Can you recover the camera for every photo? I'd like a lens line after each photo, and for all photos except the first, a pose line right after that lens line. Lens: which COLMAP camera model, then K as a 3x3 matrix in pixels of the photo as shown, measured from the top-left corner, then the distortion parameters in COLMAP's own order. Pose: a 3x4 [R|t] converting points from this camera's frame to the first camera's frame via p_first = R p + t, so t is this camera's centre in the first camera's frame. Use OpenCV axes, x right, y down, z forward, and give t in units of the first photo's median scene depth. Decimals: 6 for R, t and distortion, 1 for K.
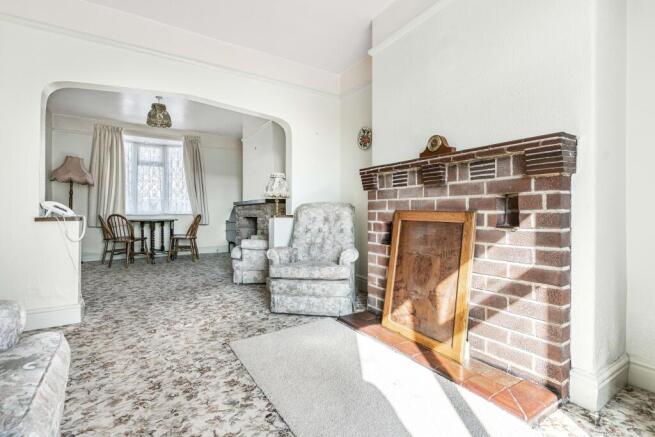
lens RADIAL K [[307.0, 0, 327.5], [0, 307.0, 218.5], [0, 0, 1]] dist [-0.002983, -0.000544]
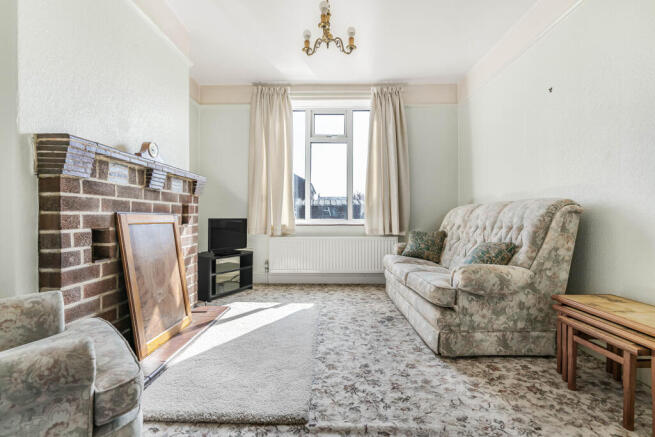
lens RADIAL K [[307.0, 0, 327.5], [0, 307.0, 218.5], [0, 0, 1]] dist [-0.002983, -0.000544]
pose [[-0.843256, -0.007980, 0.537453, -0.863878], [0.008320, 0.999576, 0.027895, -0.039023], [-0.537448, 0.027994, -0.842832, 1.863331]]
